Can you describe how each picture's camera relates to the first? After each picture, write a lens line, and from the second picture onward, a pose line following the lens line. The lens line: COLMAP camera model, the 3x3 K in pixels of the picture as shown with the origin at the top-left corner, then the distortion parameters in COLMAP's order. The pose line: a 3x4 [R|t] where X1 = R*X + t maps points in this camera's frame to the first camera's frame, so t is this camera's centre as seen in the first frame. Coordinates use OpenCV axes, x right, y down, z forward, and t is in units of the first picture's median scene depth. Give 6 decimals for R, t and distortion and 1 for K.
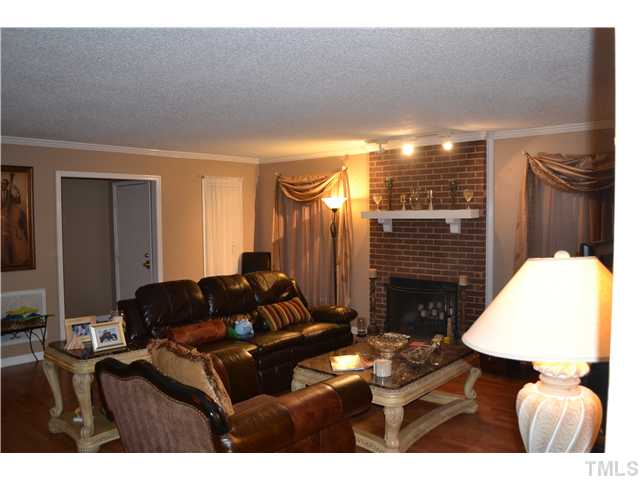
lens RADIAL K [[516.9, 0, 320.0], [0, 516.9, 240.0], [0, 0, 1]] dist [-0.075006, -0.002637]
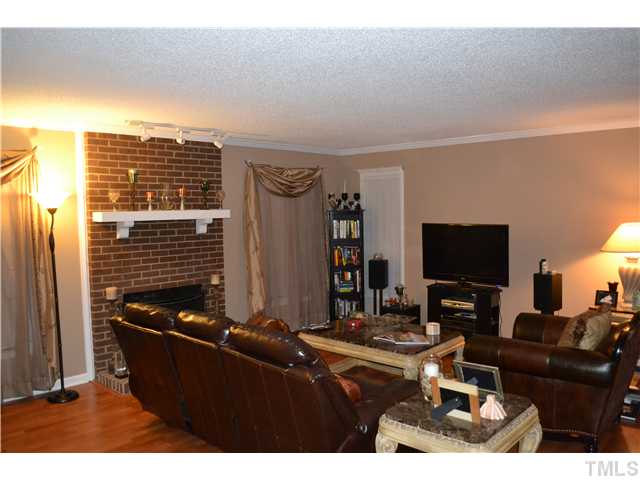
lens RADIAL K [[516.9, 0, 320.0], [0, 516.9, 240.0], [0, 0, 1]] dist [-0.075006, -0.002637]
pose [[0.017051, -0.053757, 0.998408, -0.682039], [0.062554, 0.996655, 0.052594, -0.036634], [-0.997896, 0.061558, 0.020357, 0.718601]]
